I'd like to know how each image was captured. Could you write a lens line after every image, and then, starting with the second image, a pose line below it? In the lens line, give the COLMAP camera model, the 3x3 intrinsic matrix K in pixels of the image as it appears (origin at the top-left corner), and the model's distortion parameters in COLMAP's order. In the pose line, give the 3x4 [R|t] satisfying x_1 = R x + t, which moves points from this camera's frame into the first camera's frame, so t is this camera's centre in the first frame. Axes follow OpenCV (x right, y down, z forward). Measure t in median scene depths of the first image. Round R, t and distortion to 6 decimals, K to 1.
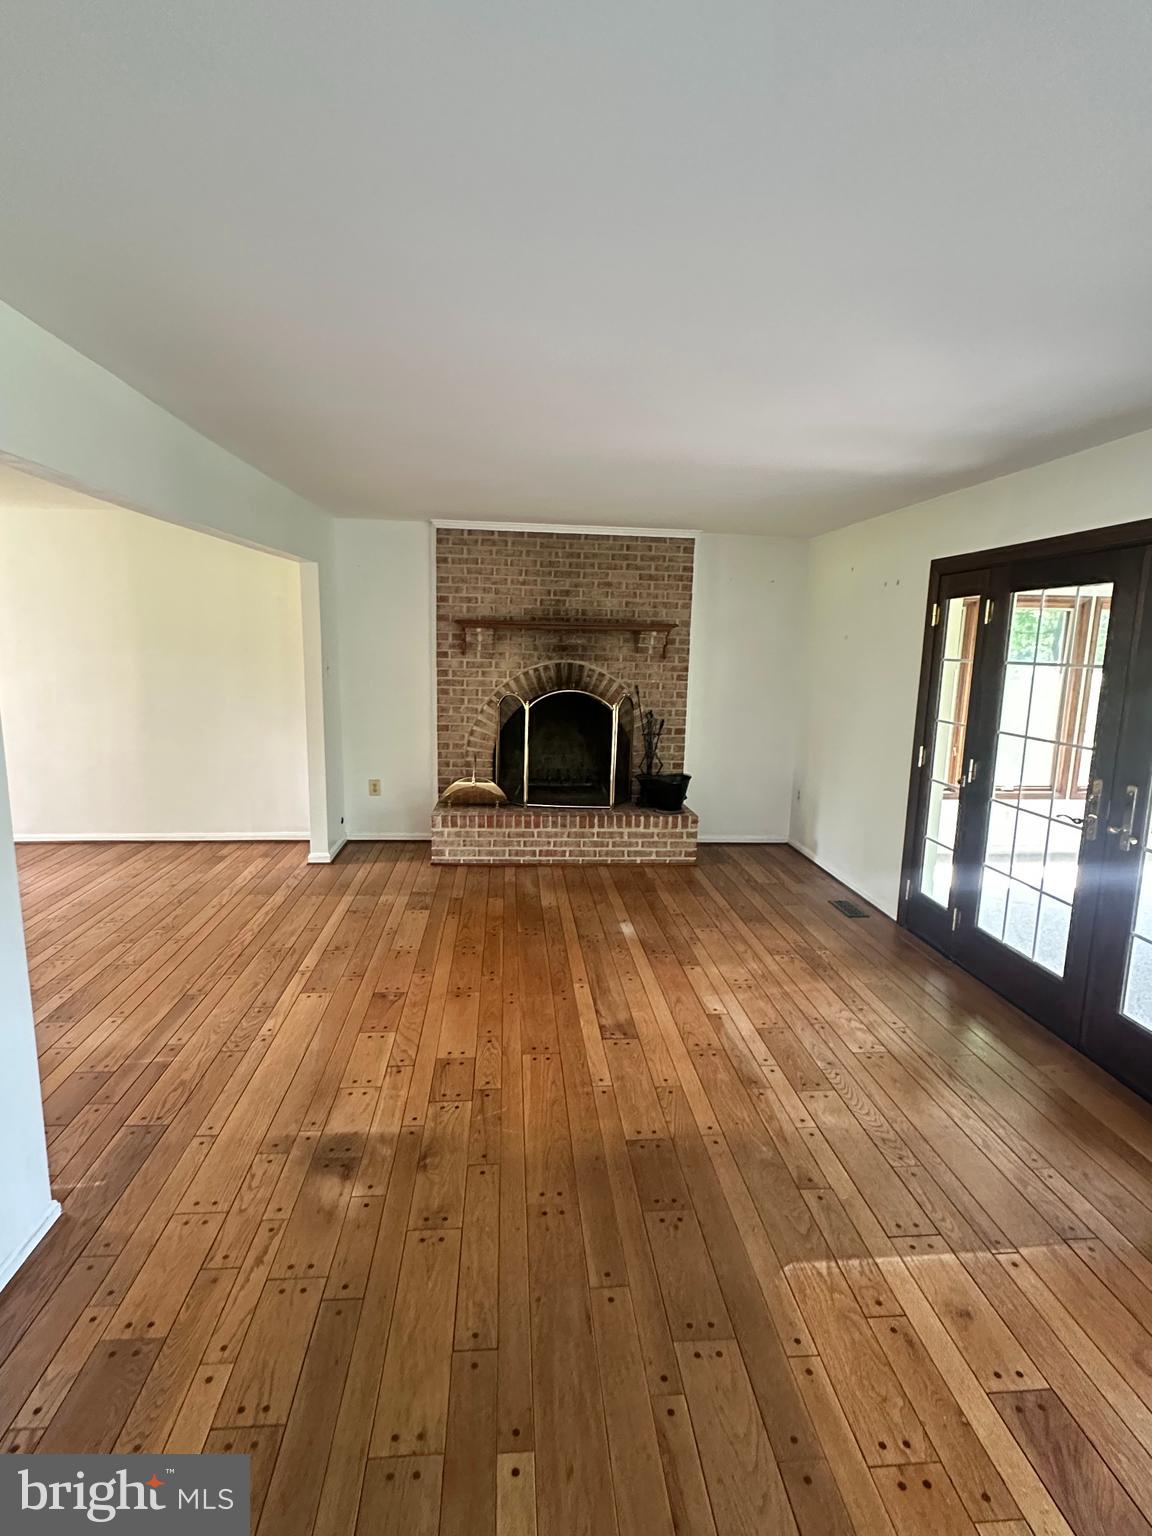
lens RADIAL K [[771.2, 0, 579.2], [0, 771.2, 766.3], [0, 0, 1]] dist [0.000569, -0.000568]
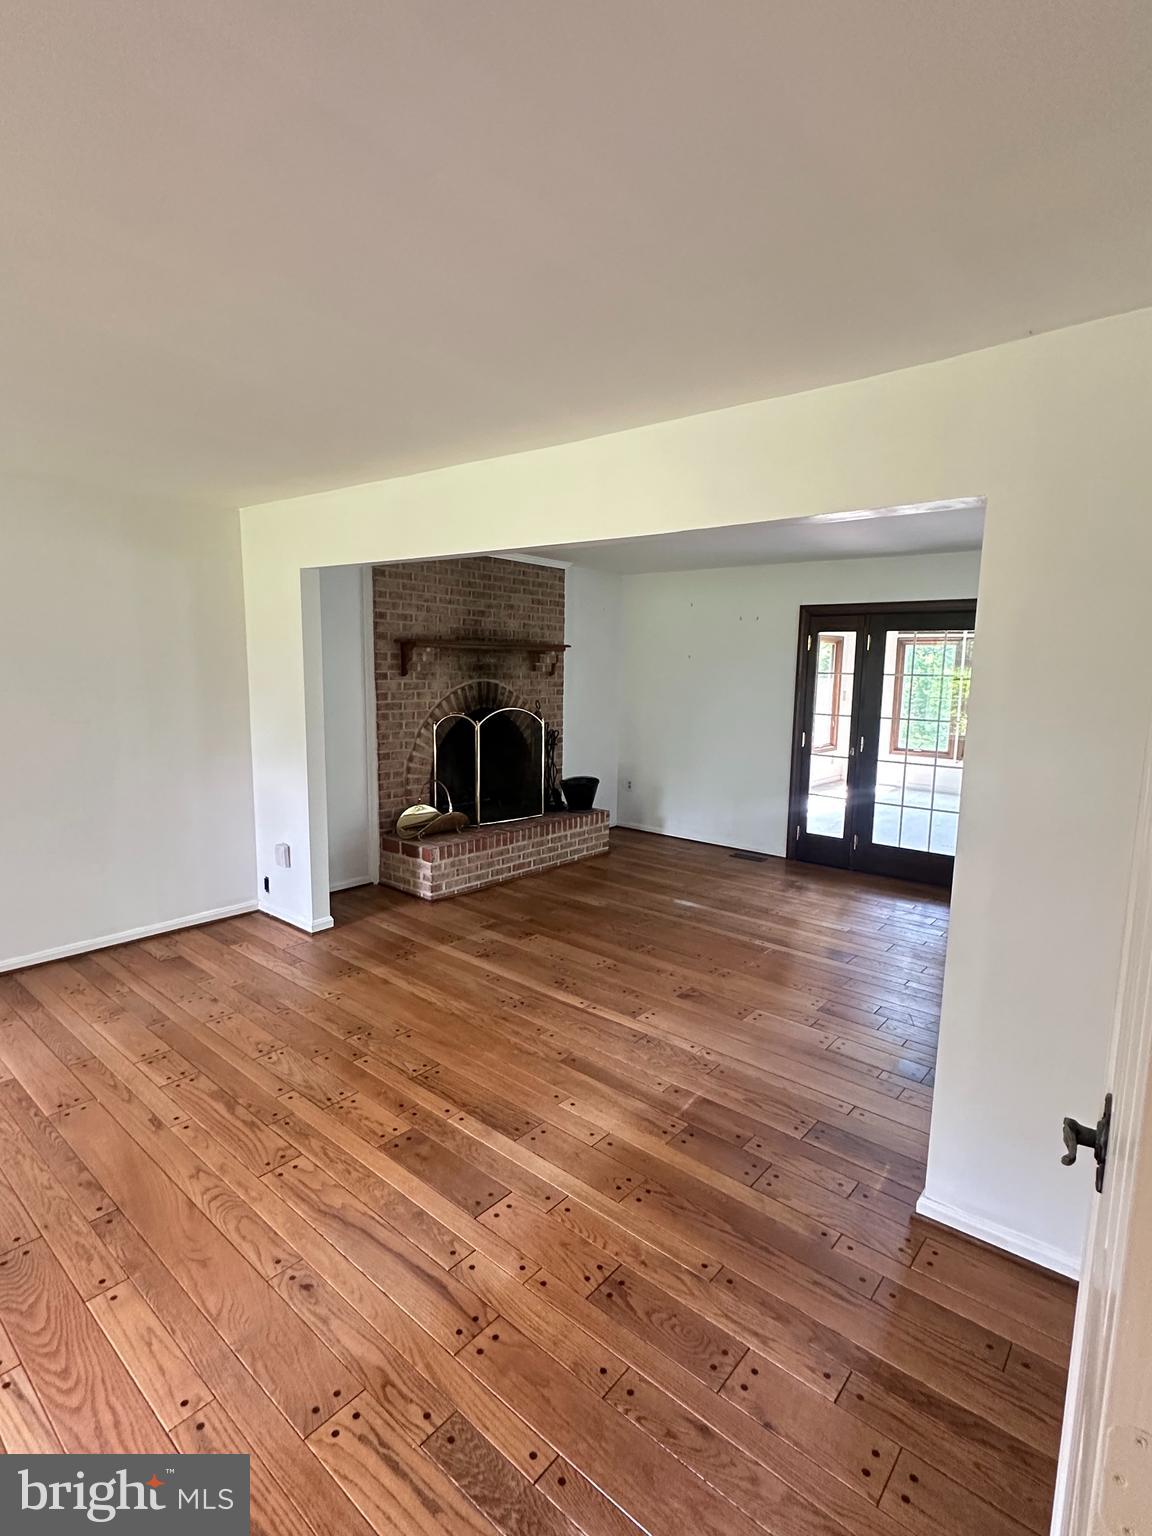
lens RADIAL K [[771.2, 0, 567.7], [0, 771.2, 762.9], [0, 0, 1]] dist [0.000569, -0.000568]
pose [[0.711000, -0.099493, 0.696118, -0.675182], [0.112057, 0.993321, 0.027518, -0.044185], [-0.694206, 0.058440, 0.717400, 0.203699]]
